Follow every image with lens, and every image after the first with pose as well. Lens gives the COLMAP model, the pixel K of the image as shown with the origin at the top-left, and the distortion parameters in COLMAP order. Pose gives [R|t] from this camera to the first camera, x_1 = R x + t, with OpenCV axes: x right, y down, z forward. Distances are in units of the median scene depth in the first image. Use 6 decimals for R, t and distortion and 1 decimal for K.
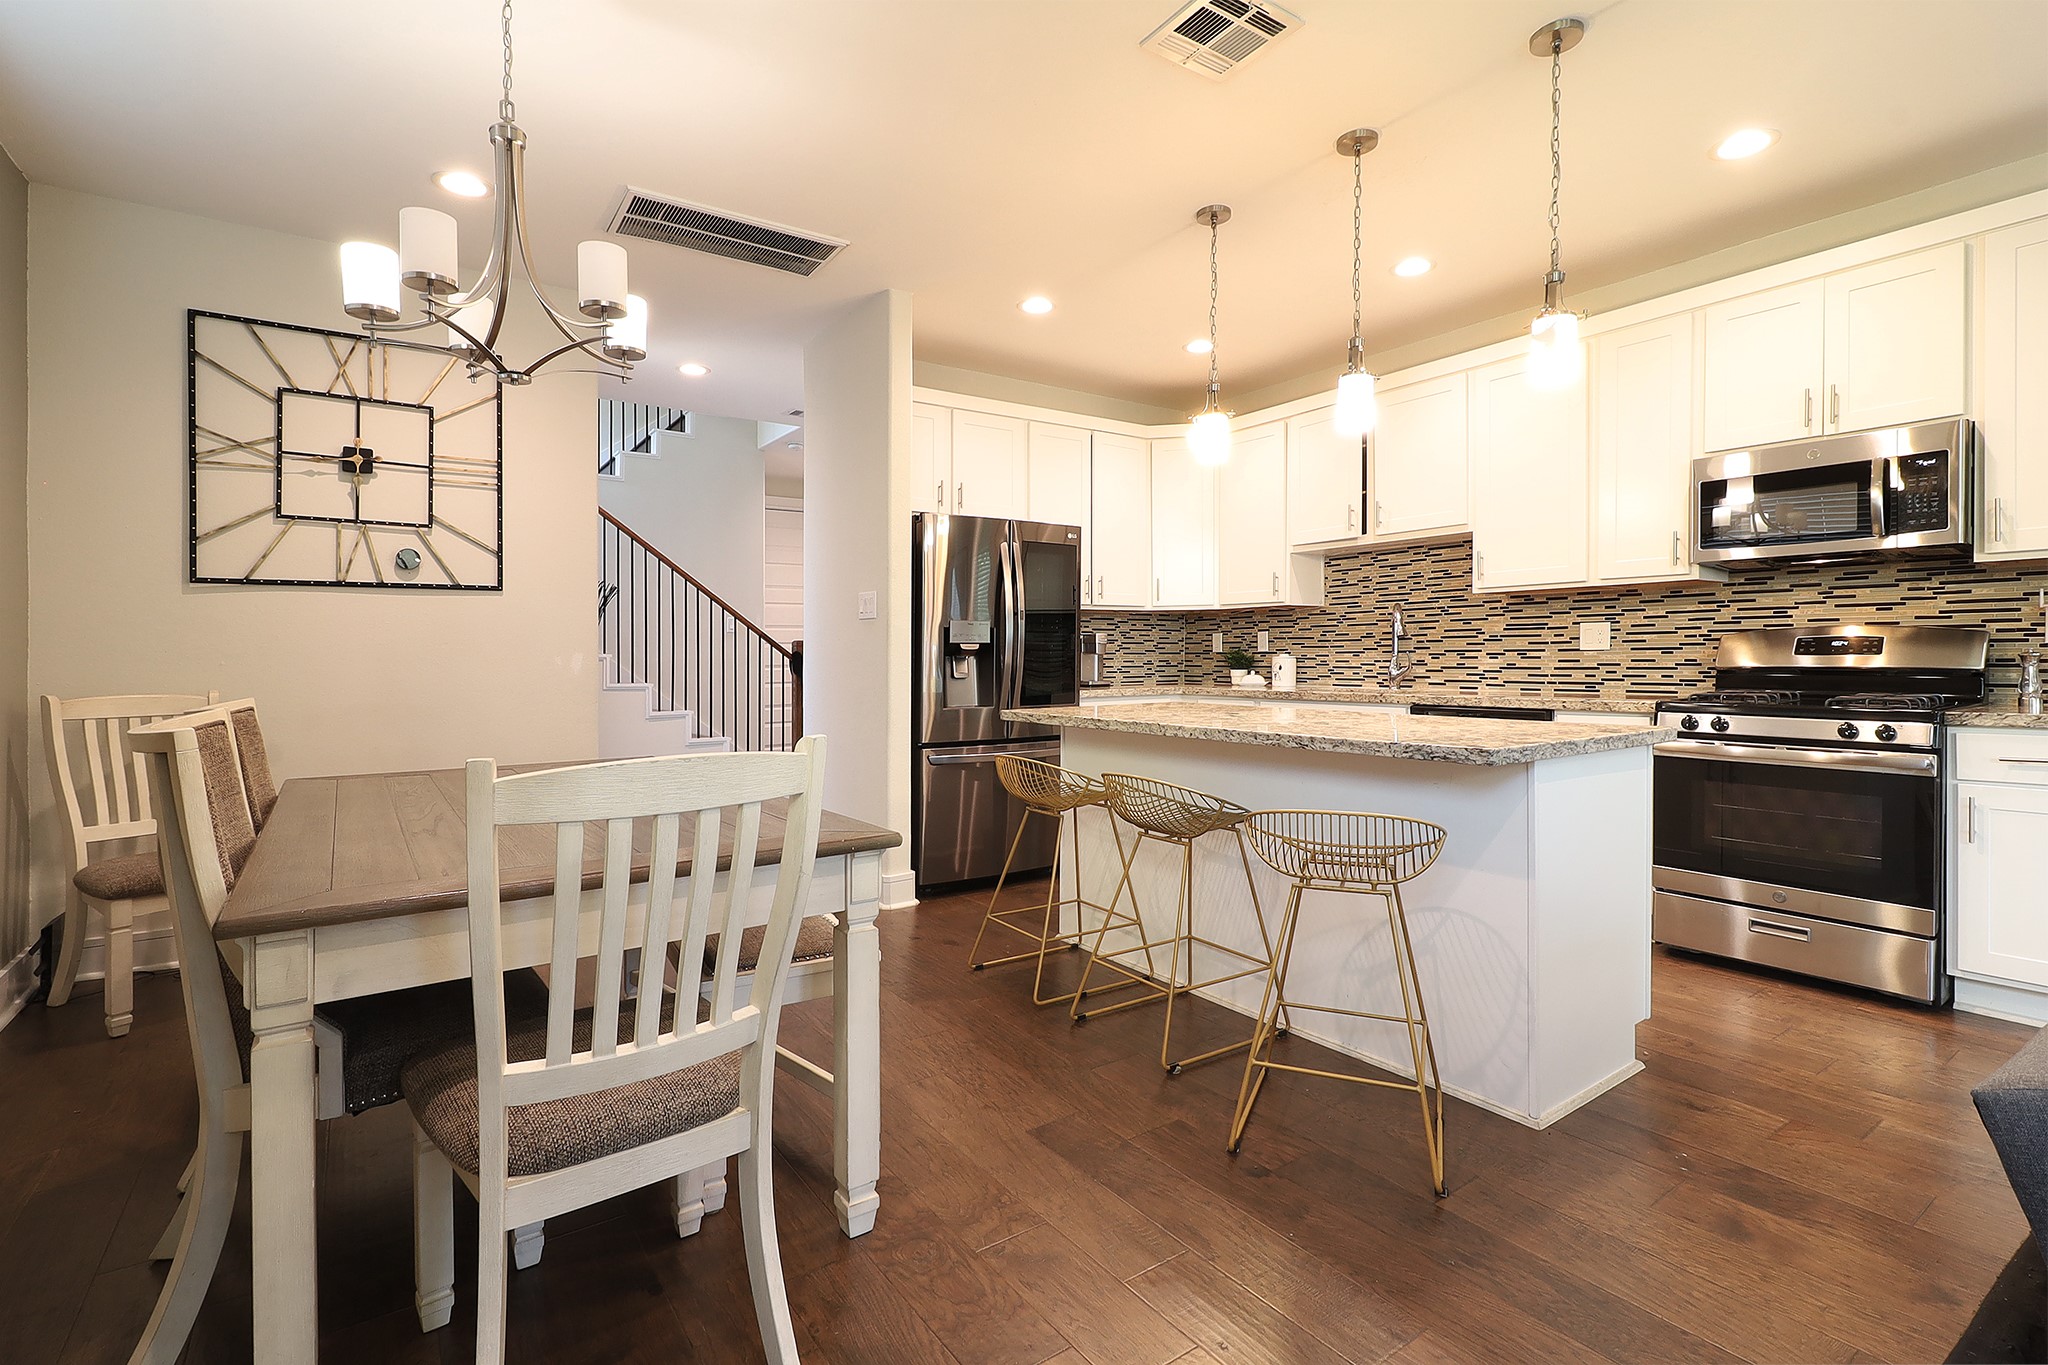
lens RADIAL K [[951.4, 0, 988.0], [0, 951.4, 679.7], [0, 0, 1]] dist [0.002110, 0.000169]
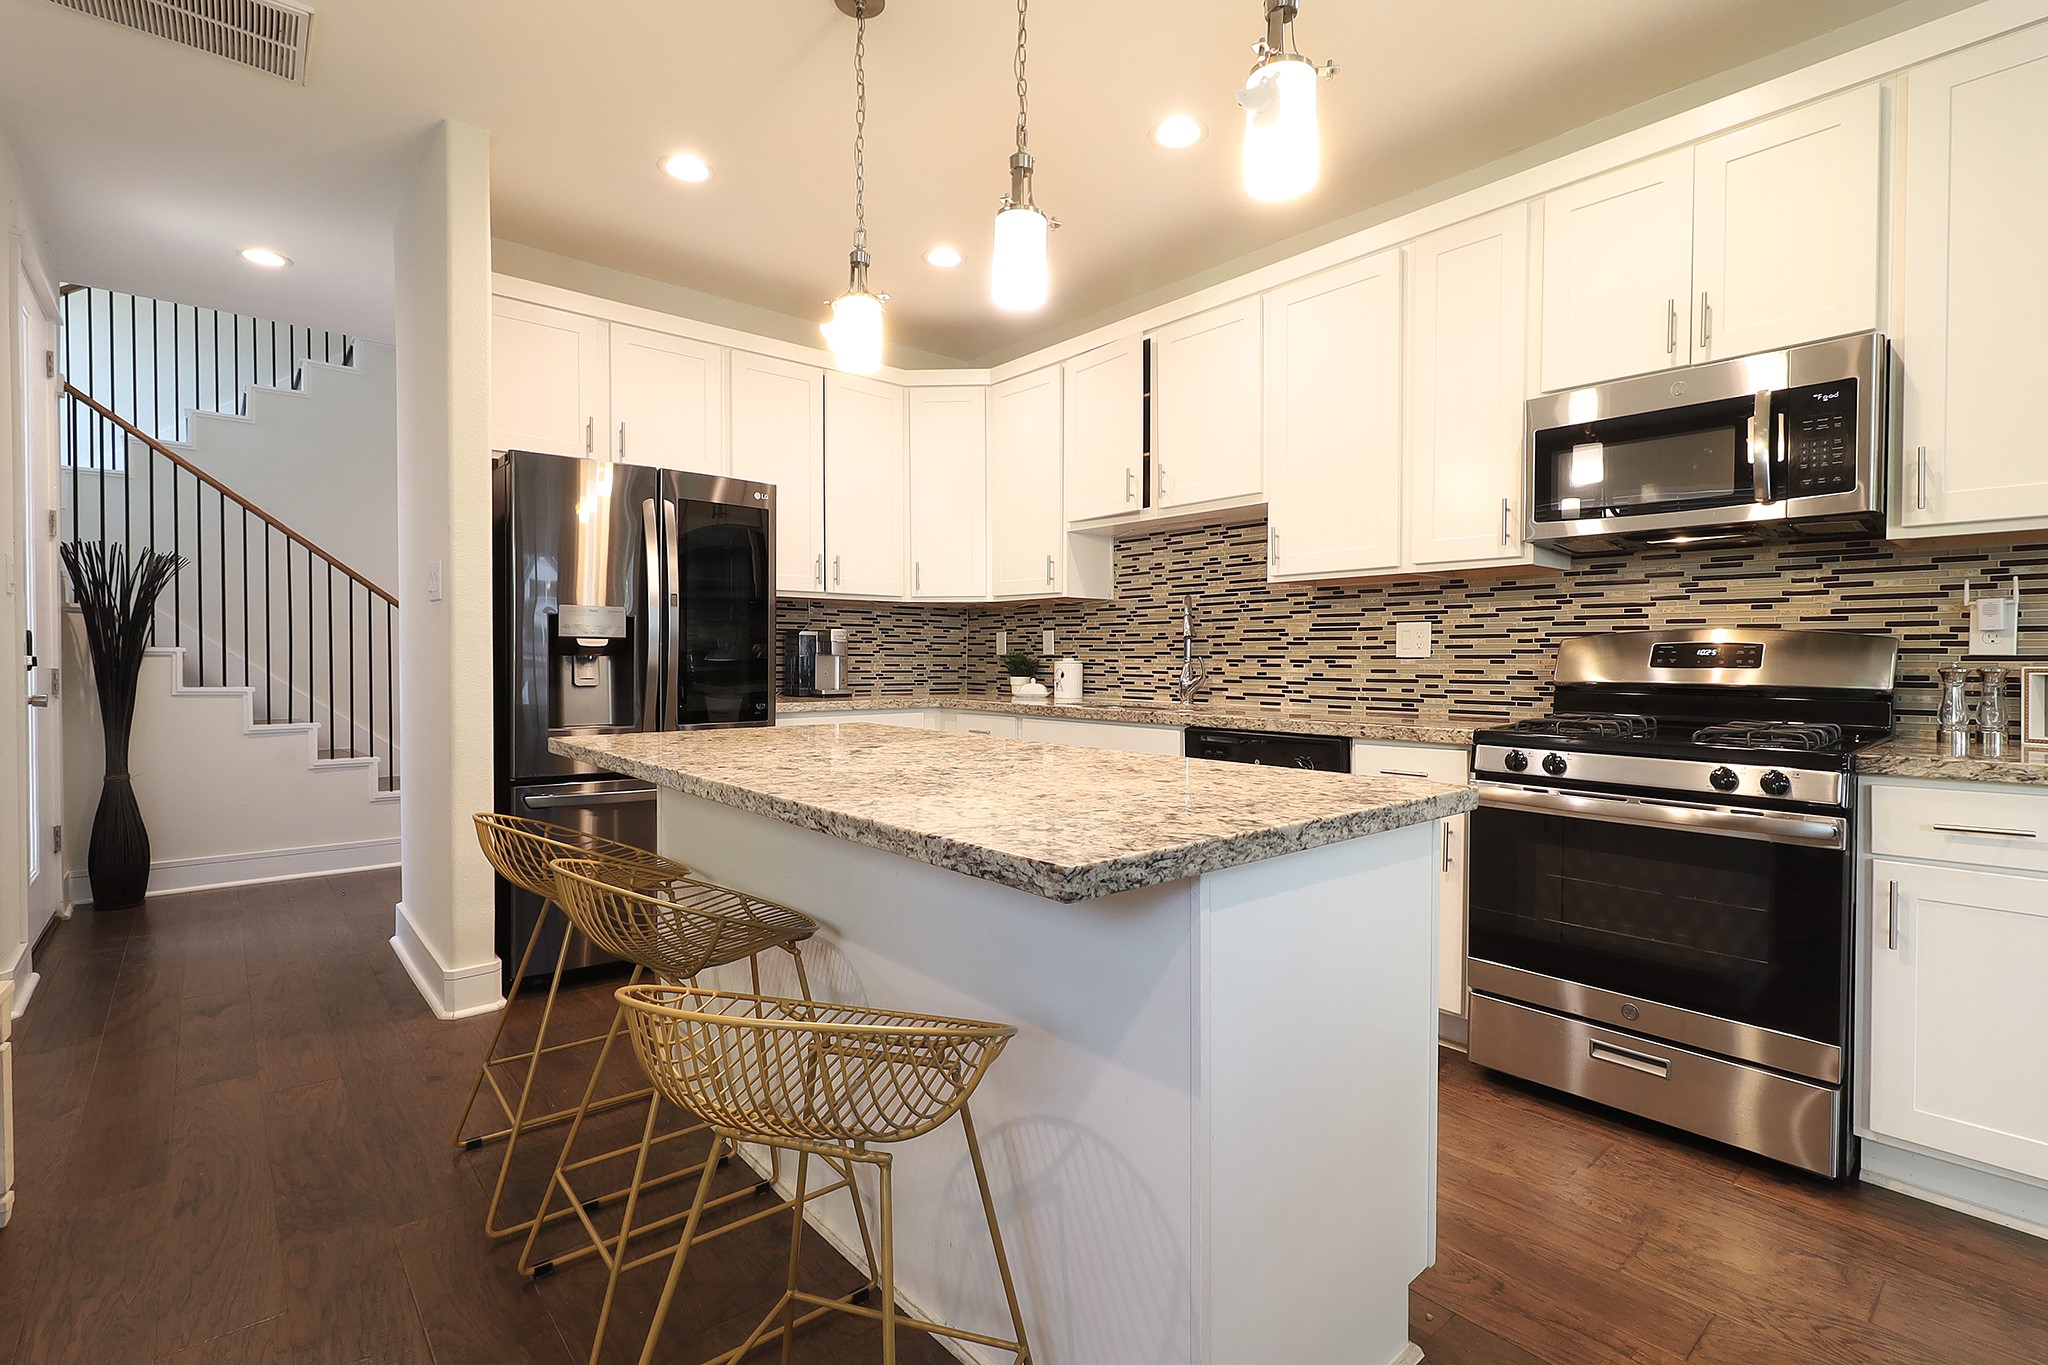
lens RADIAL K [[937.1, 0, 1012.1], [0, 937.1, 682.1], [0, 0, 1]] dist [0.000910, 0.001524]
pose [[0.993522, 0.008886, 0.113291, 0.255132], [-0.008998, 0.999959, 0.000477, -0.009716], [-0.113282, -0.001493, 0.993562, 0.312808]]
